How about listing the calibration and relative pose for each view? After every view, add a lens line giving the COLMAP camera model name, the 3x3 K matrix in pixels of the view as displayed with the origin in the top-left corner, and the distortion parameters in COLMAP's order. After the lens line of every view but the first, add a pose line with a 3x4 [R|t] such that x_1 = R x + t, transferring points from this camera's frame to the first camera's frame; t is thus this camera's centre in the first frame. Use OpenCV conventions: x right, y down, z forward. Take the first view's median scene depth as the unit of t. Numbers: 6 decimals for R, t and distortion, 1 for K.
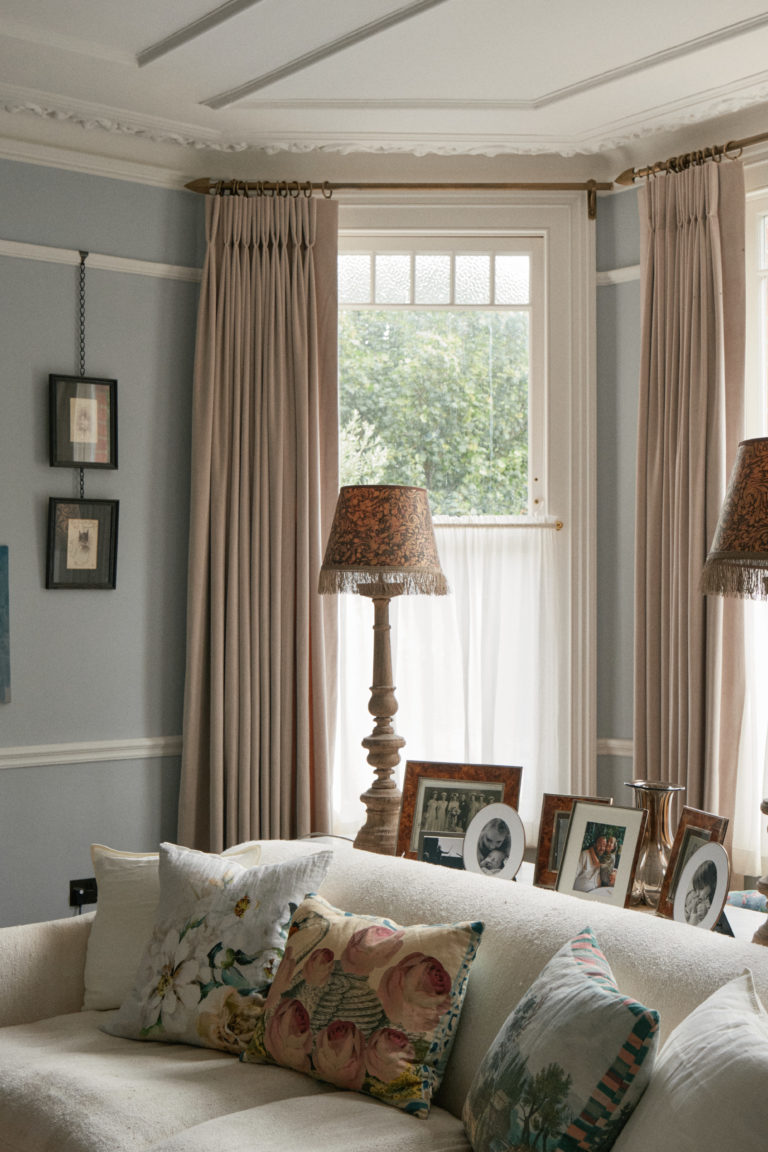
lens RADIAL K [[1495.0, 0, 385.3], [0, 1495.0, 623.1], [0, 0, 1]] dist [-0.020109, -0.018186]
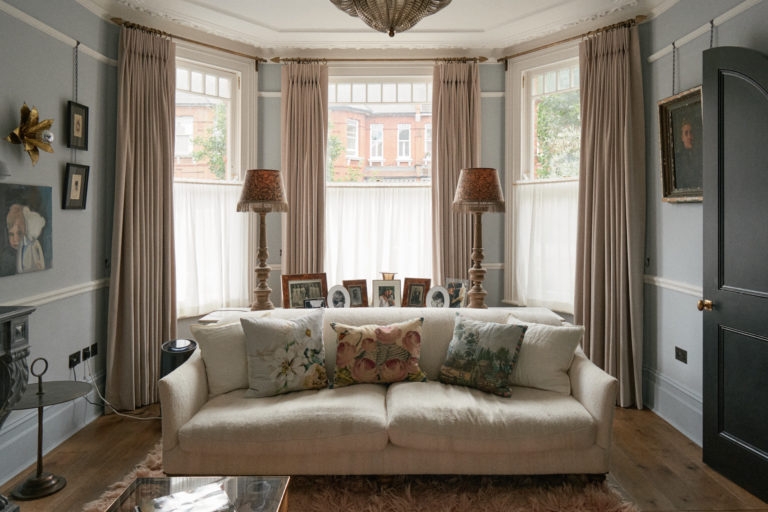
lens RADIAL K [[562.4, 0, 385.0], [0, 562.4, 225.1], [0, 0, 1]] dist [-0.006194, 0.000208]
pose [[0.600845, -0.023018, 0.799034, -0.572913], [0.014342, 0.999735, 0.018015, -0.009728], [-0.799237, 0.000636, 0.601016, 0.220771]]
